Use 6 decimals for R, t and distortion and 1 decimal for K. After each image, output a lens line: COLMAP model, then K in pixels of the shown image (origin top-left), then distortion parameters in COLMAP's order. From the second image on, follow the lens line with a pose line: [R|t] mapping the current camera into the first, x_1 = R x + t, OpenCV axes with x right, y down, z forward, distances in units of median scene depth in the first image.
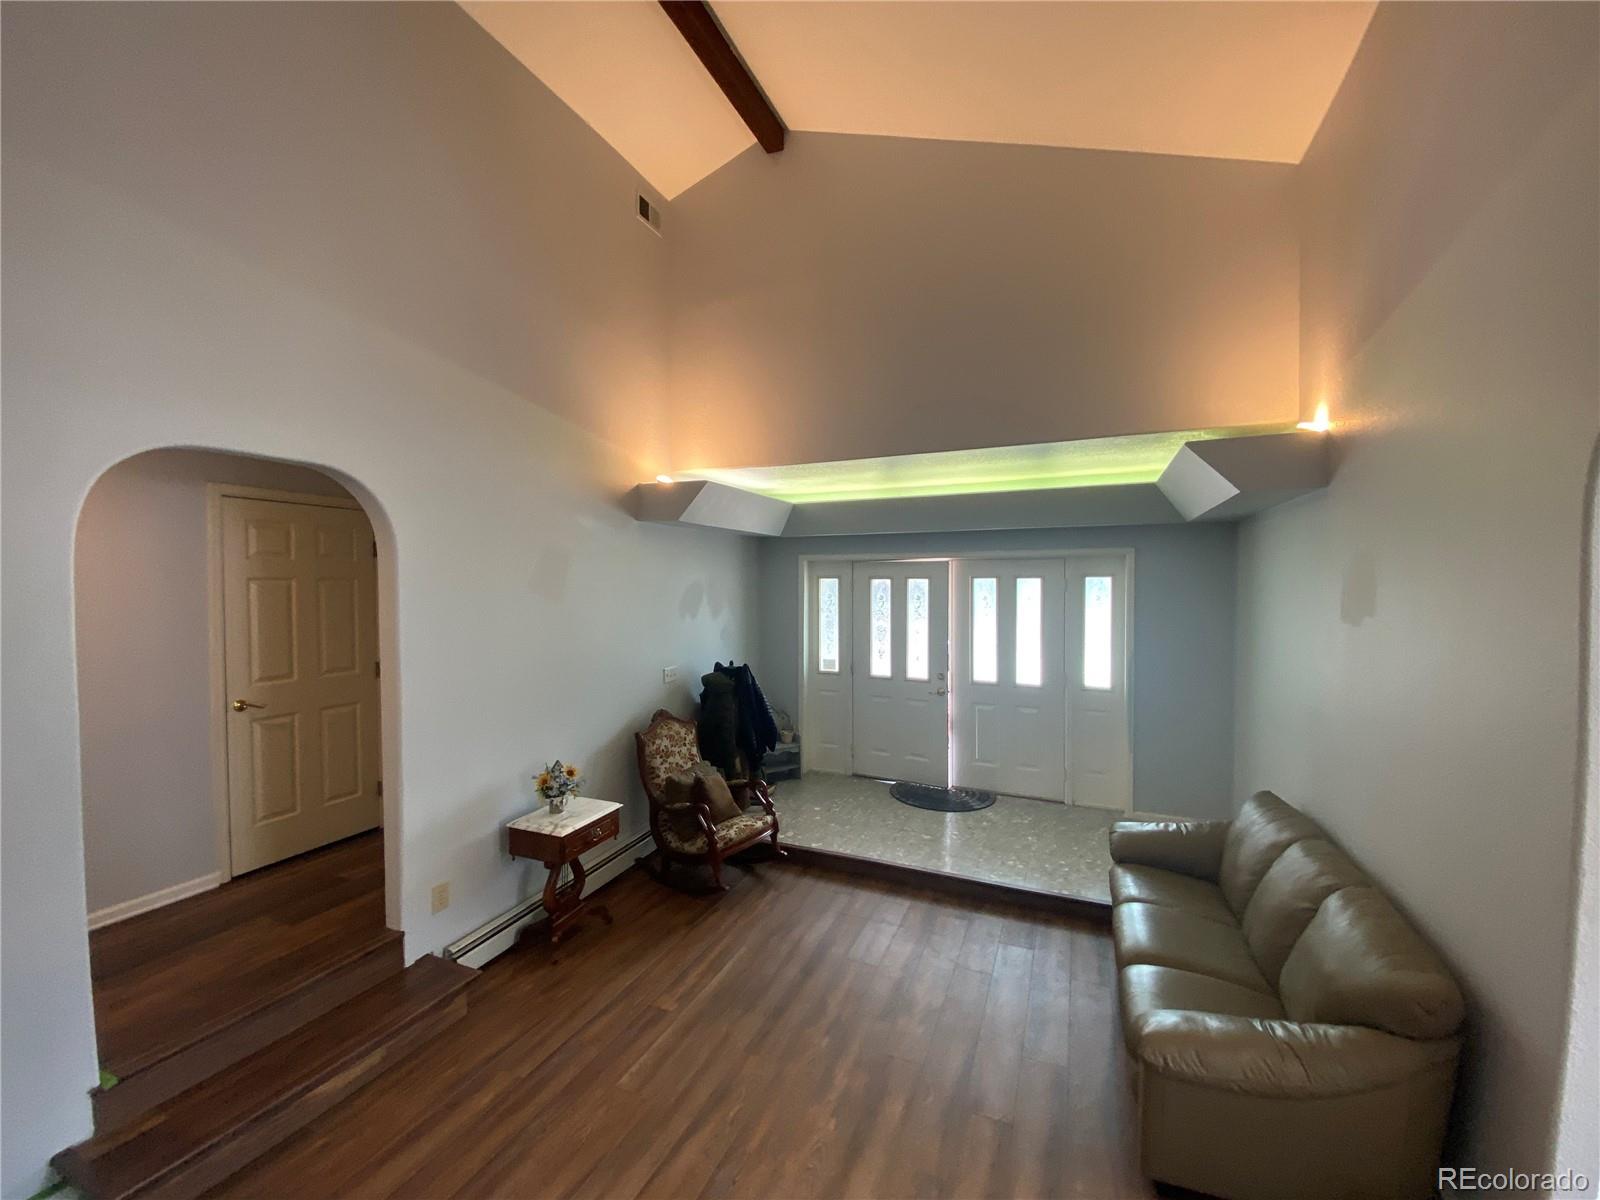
lens RADIAL K [[650.9, 0, 795.5], [0, 650.9, 590.5], [0, 0, 1]] dist [-0.023299, -0.003463]
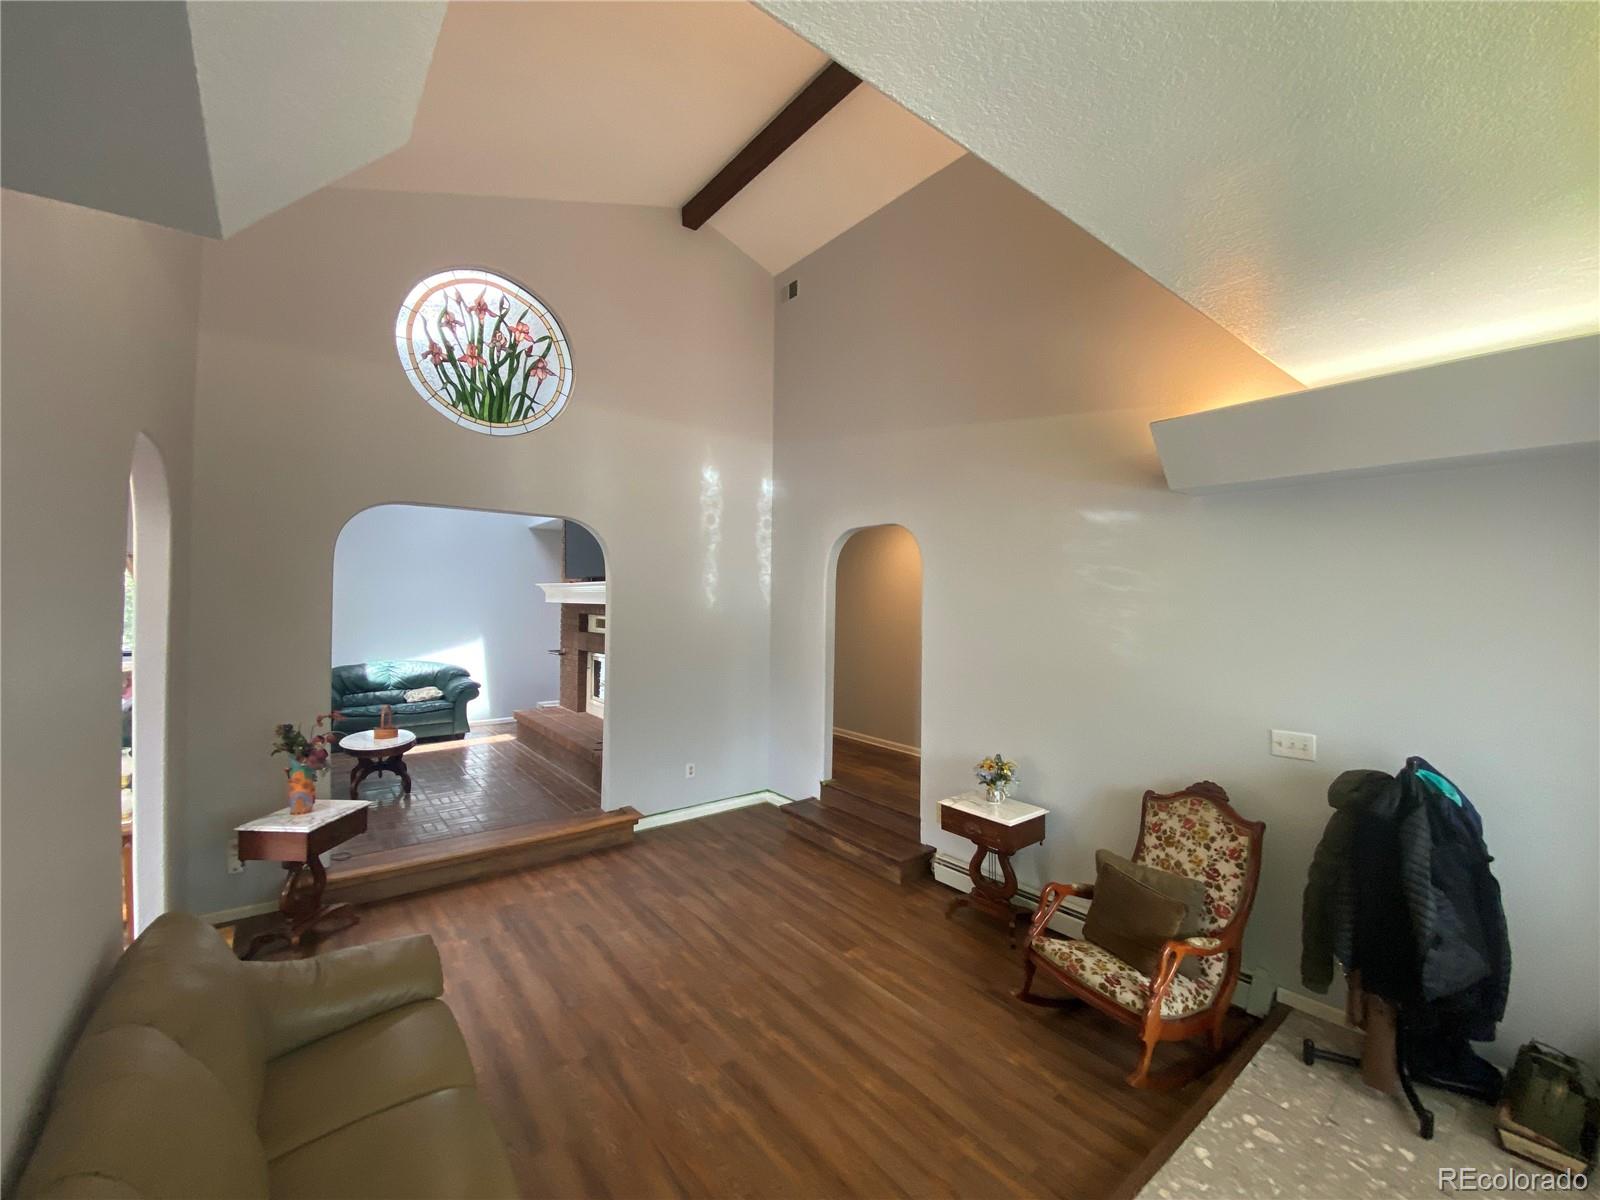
lens RADIAL K [[650.9, 0, 800.1], [0, 650.9, 595.8], [0, 0, 1]] dist [-0.023299, -0.003463]
pose [[-0.485907, -0.003158, -0.874005, 0.754550], [-0.028691, 0.999512, 0.012339, 0.003054], [0.873539, 0.031071, -0.485761, 1.300991]]
